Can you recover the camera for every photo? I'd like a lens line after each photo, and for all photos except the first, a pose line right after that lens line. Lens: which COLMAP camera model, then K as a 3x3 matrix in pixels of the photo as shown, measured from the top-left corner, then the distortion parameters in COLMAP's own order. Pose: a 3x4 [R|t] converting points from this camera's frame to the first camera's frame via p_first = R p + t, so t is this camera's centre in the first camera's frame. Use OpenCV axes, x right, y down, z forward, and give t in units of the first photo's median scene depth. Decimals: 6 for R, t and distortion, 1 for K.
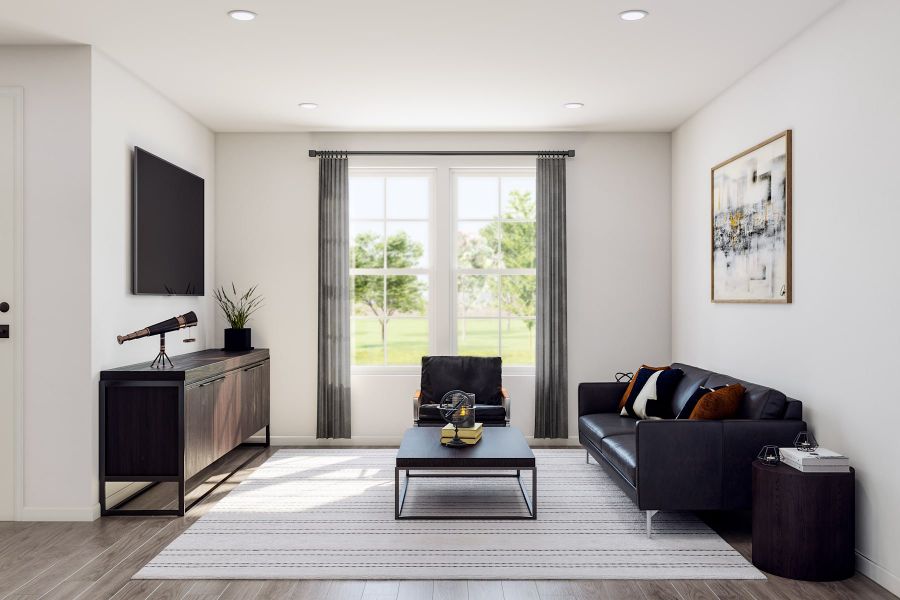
lens RADIAL K [[777.2, 0, 450.0], [0, 777.2, 300.0], [0, 0, 1]] dist [-0.000486, -0.004650]
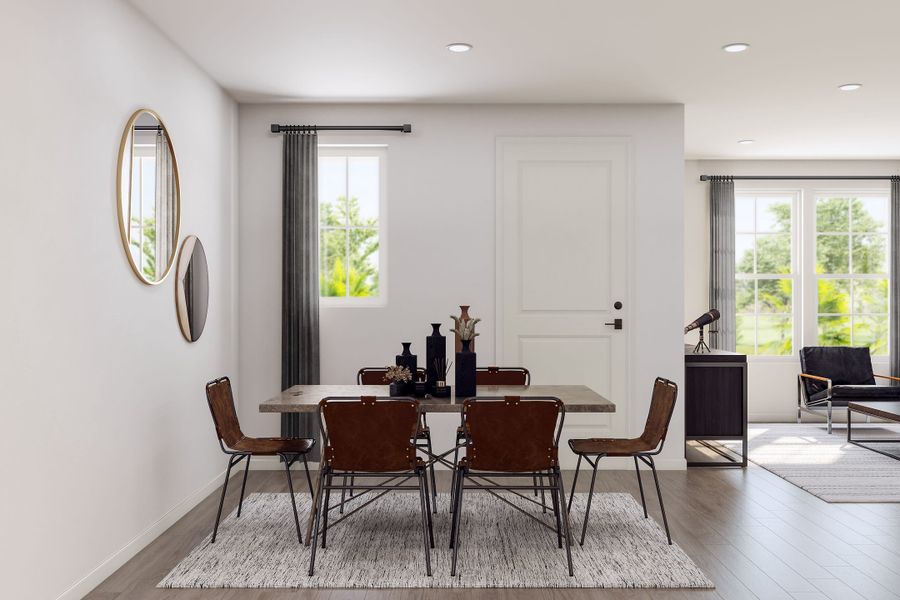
lens RADIAL K [[777.2, 0, 450.0], [0, 777.2, 300.0], [0, 0, 1]] dist [-0.000486, -0.004650]
pose [[1.000000, -0.000700, -0.000415, -0.677015], [0.000699, 0.999998, -0.001667, 0.001735], [0.000416, 0.001667, 0.999999, -0.237953]]
